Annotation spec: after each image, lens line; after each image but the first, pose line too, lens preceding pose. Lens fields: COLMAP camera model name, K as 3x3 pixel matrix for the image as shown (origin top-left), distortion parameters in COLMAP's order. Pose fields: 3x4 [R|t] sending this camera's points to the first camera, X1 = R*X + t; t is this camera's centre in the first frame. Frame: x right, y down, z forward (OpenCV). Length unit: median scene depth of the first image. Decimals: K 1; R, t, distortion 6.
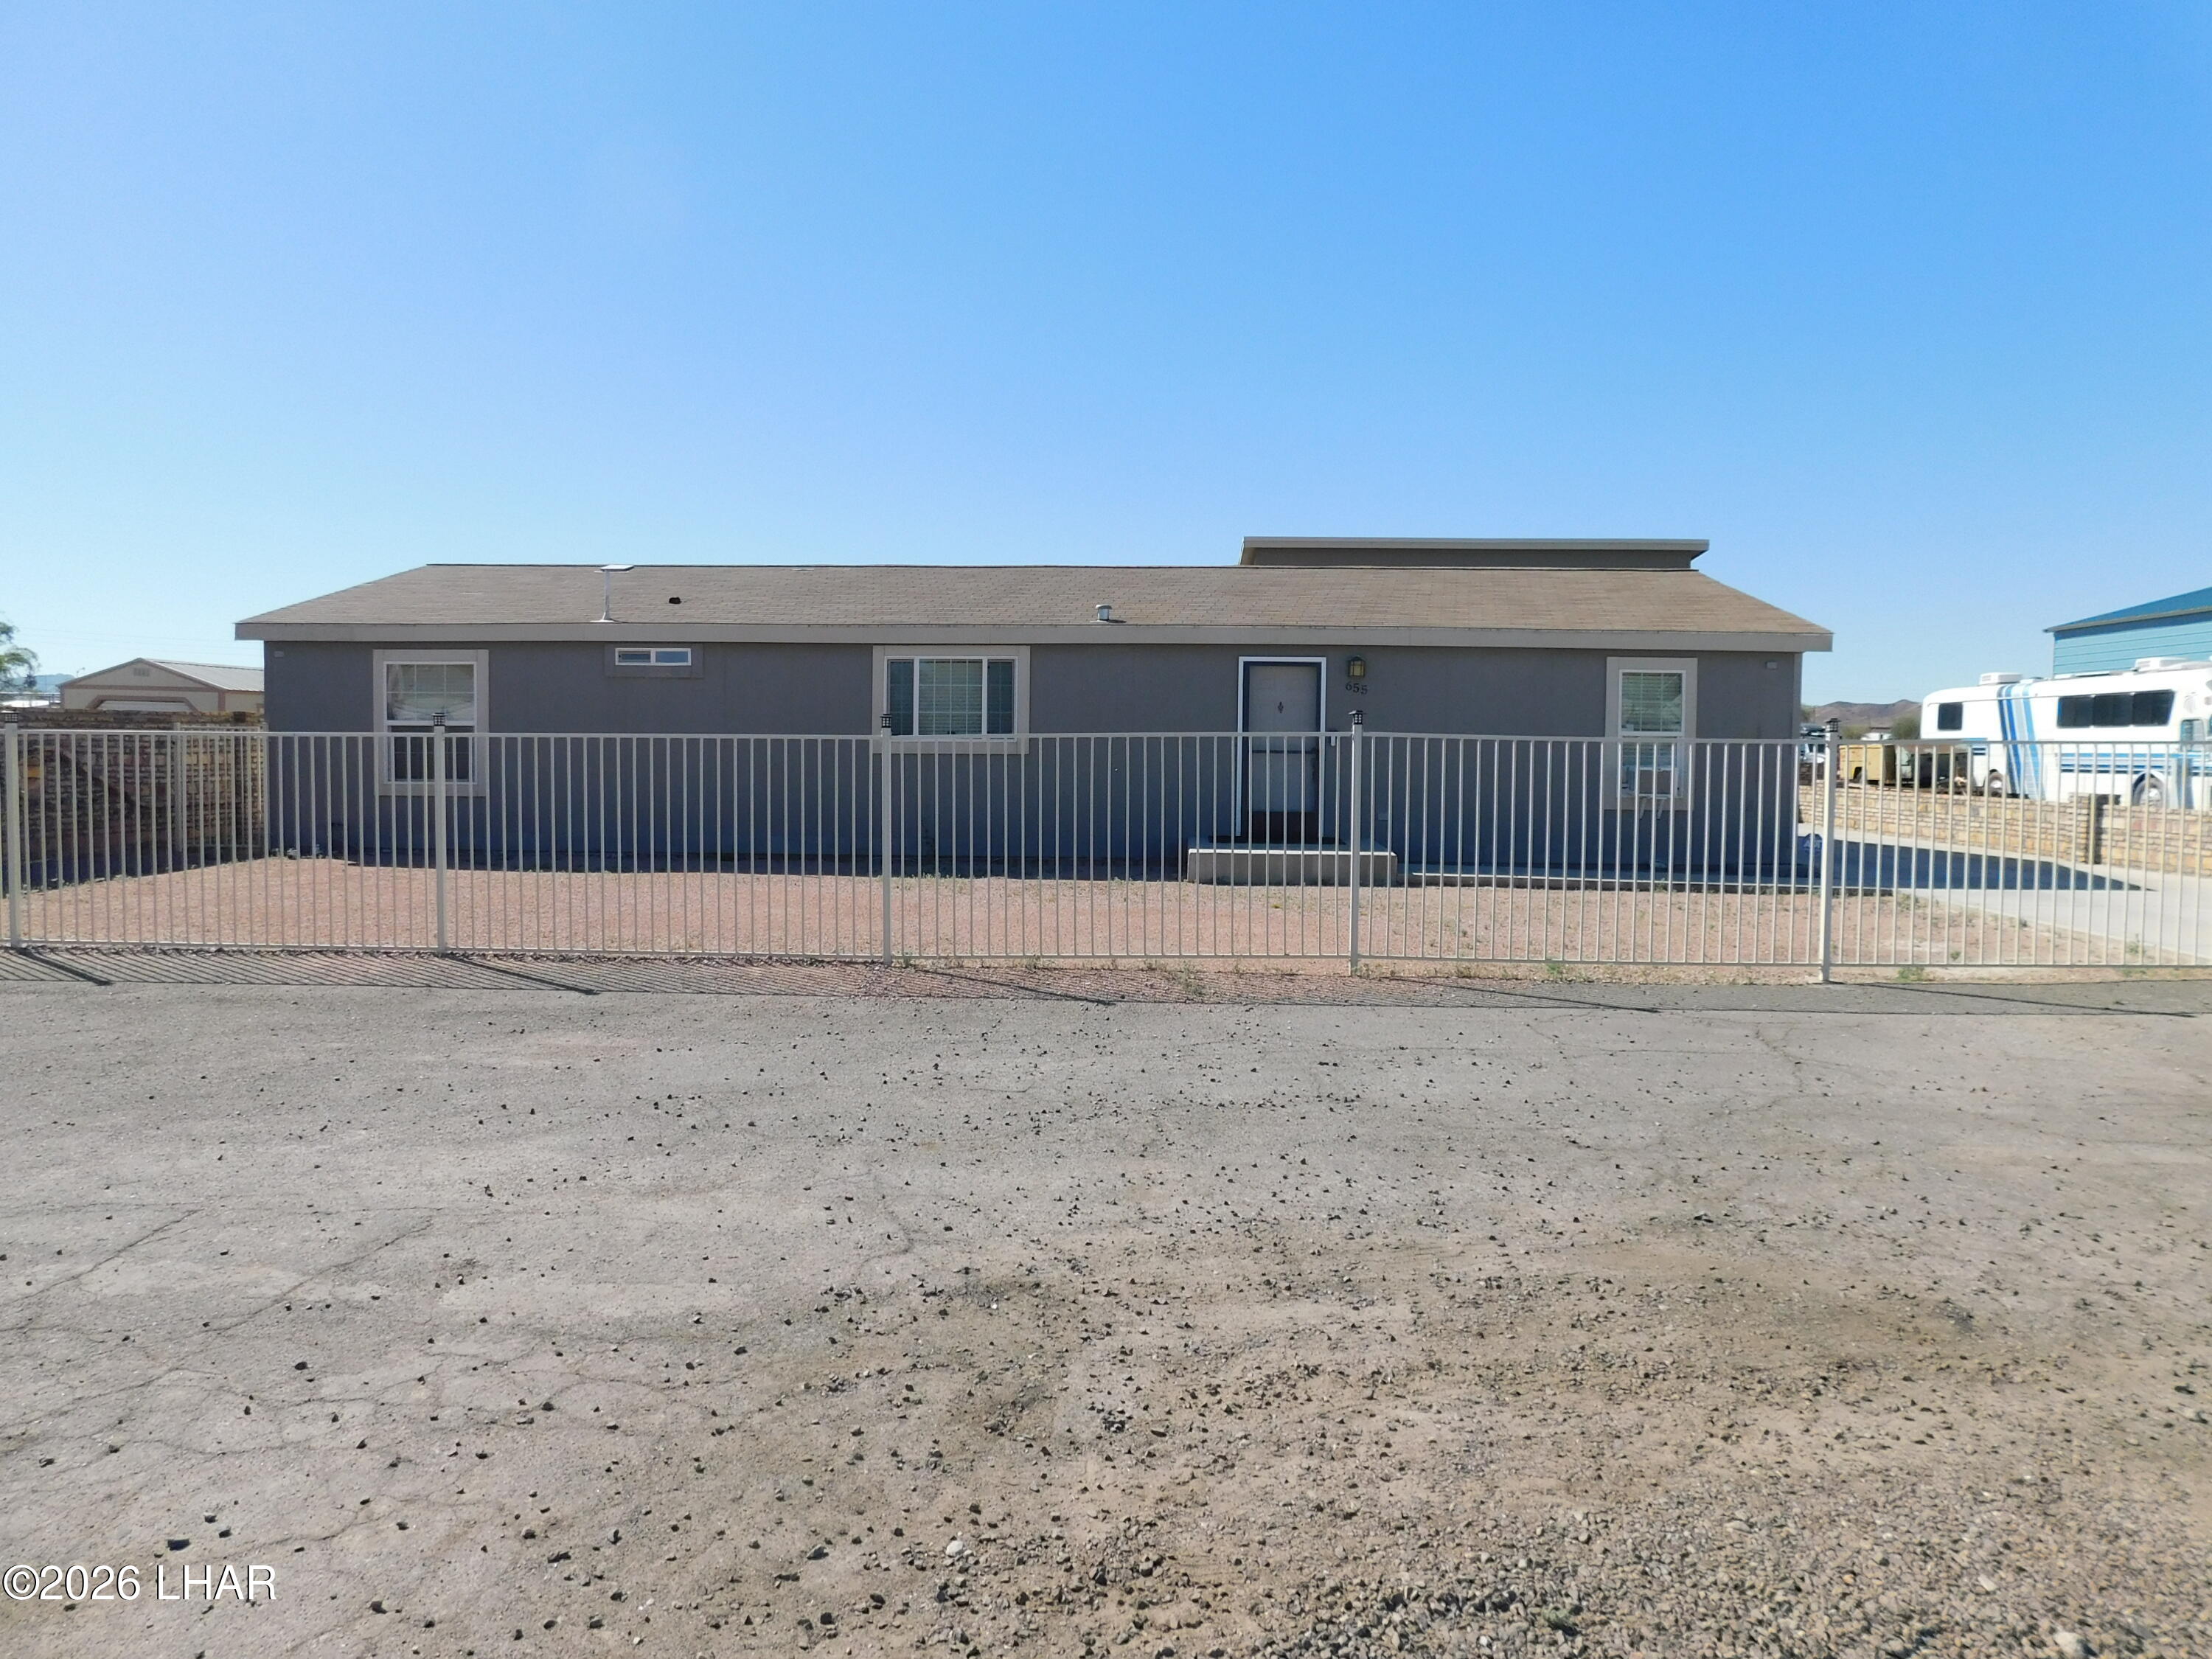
lens RADIAL K [[1461.7, 0, 1105.3], [0, 1461.7, 764.2], [0, 0, 1]] dist [-0.072009, 0.054646]
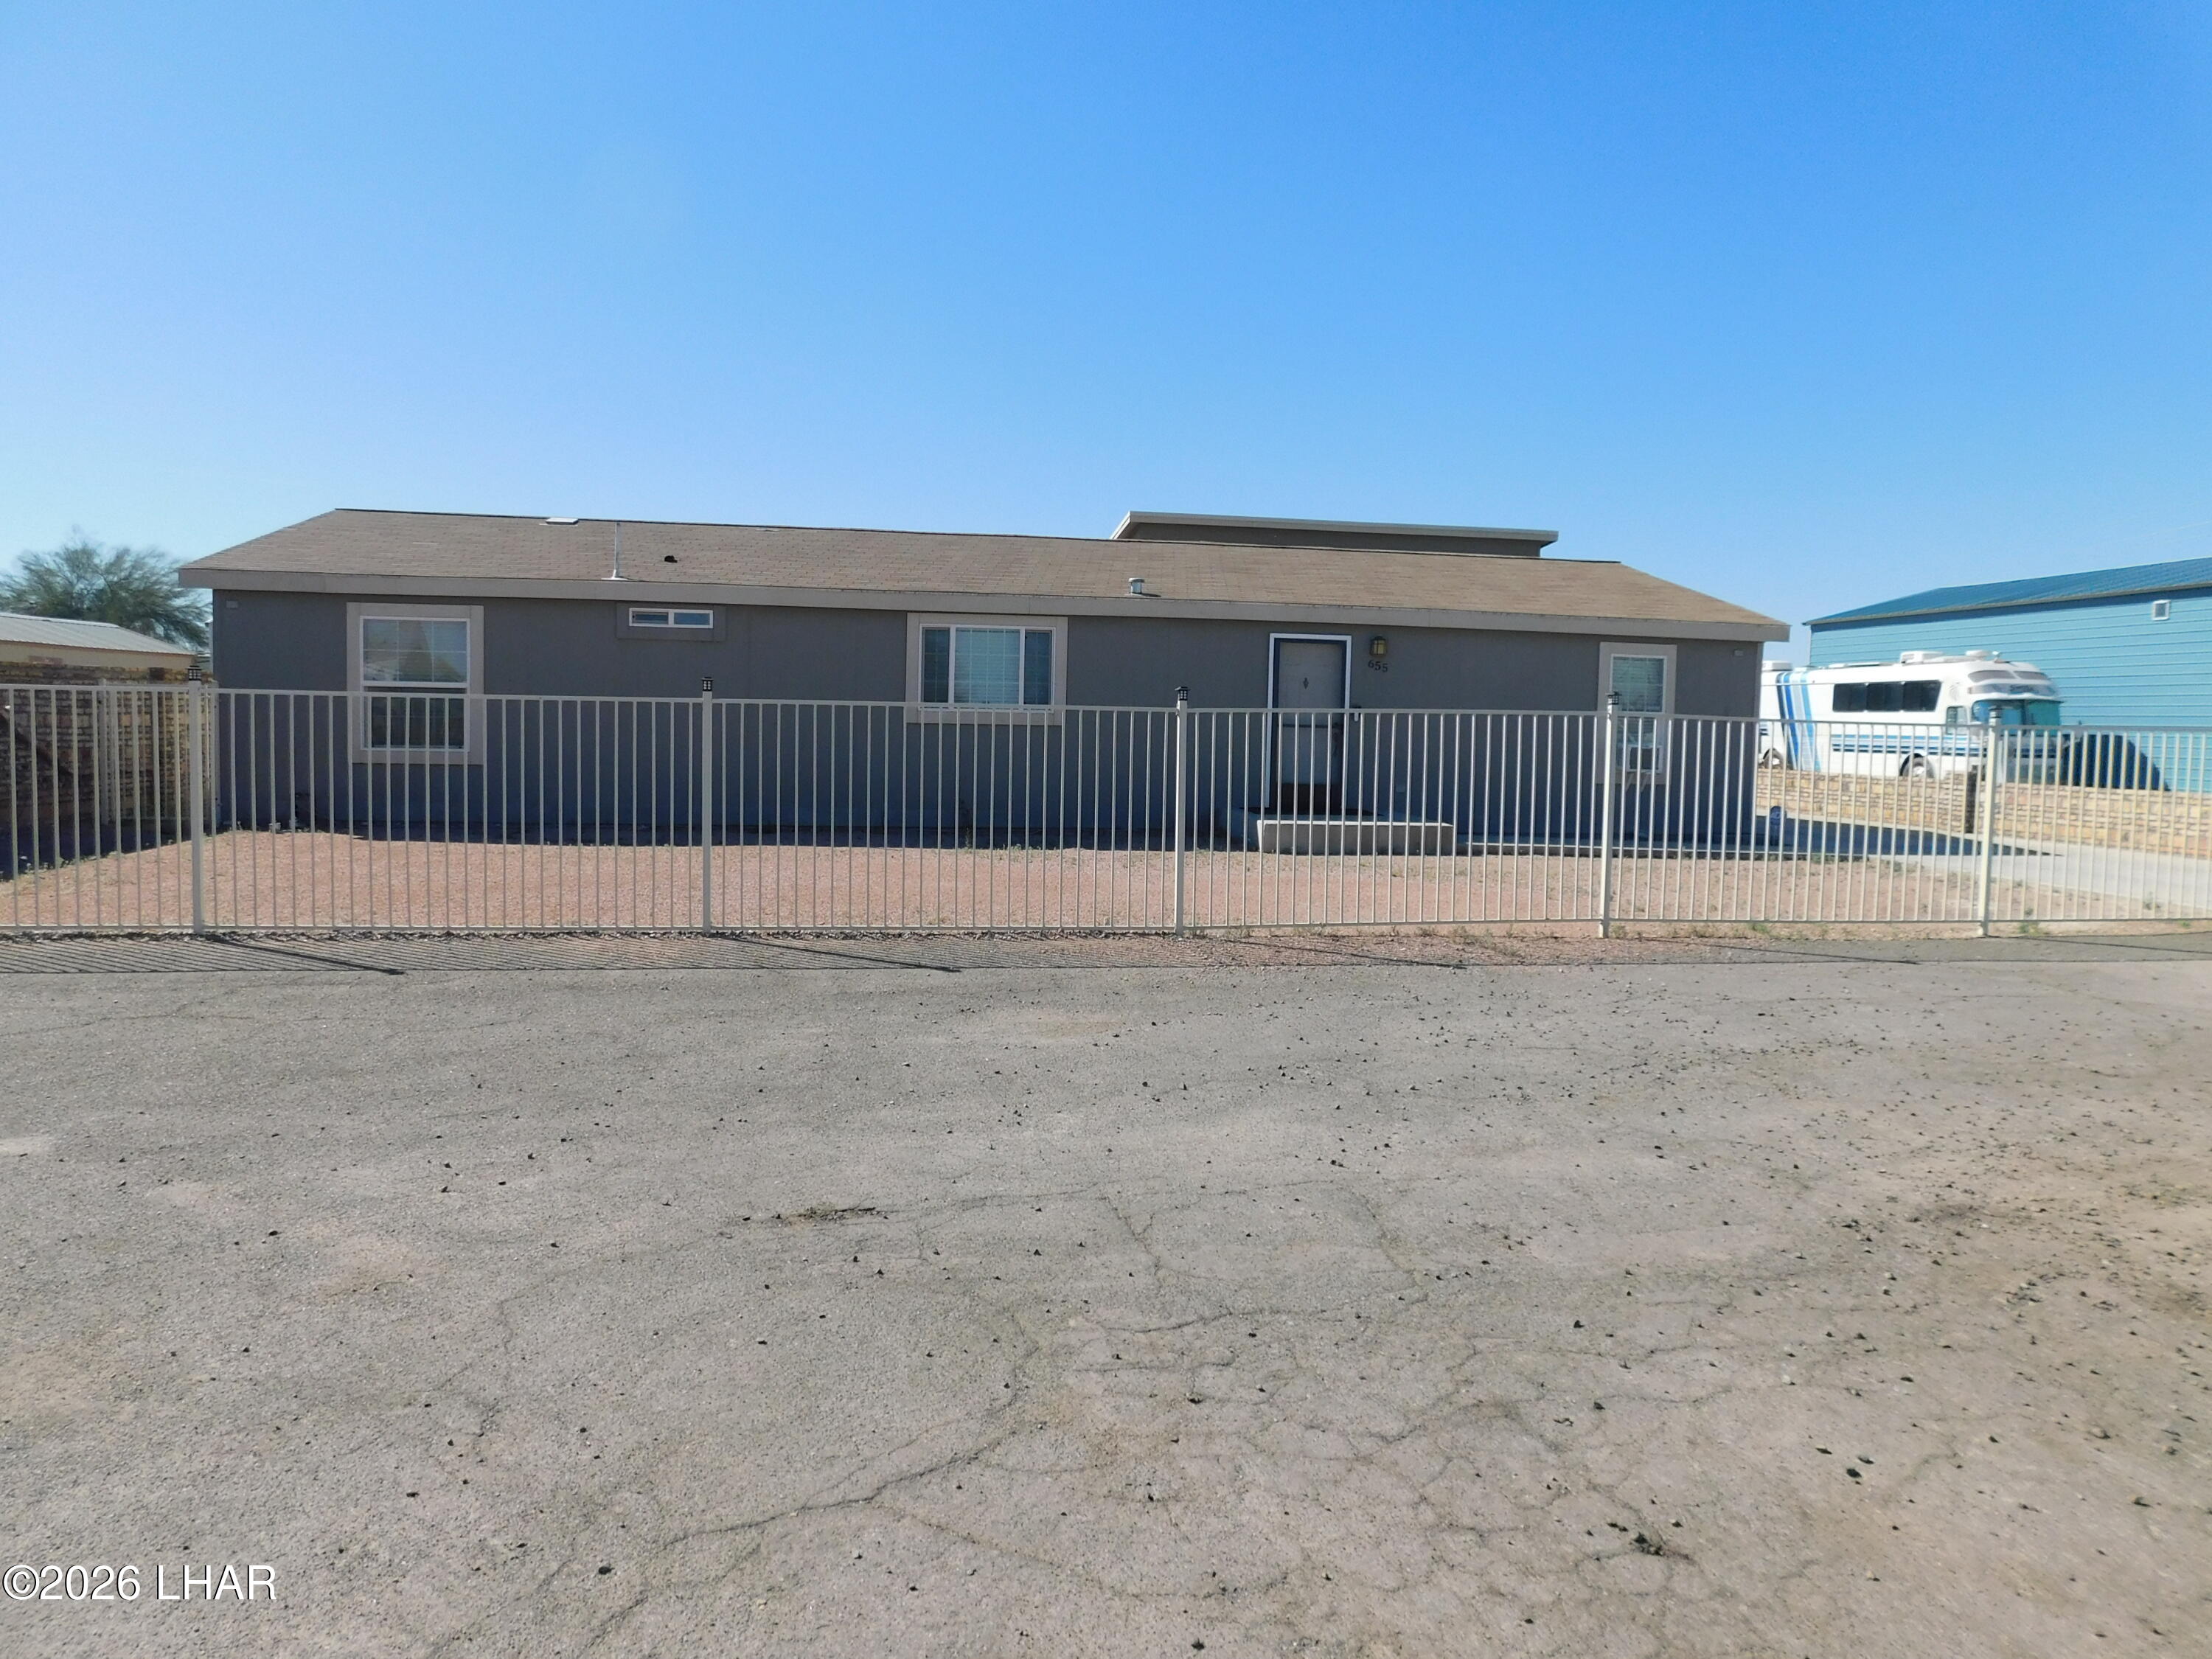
lens RADIAL K [[1457.7, 0, 1110.2], [0, 1457.7, 793.5], [0, 0, 1]] dist [-0.068812, 0.053634]
pose [[0.980186, 0.002730, 0.198059, -0.222618], [-0.010920, 0.999129, 0.040275, -0.000760], [-0.197777, -0.041640, 0.979362, 0.011516]]
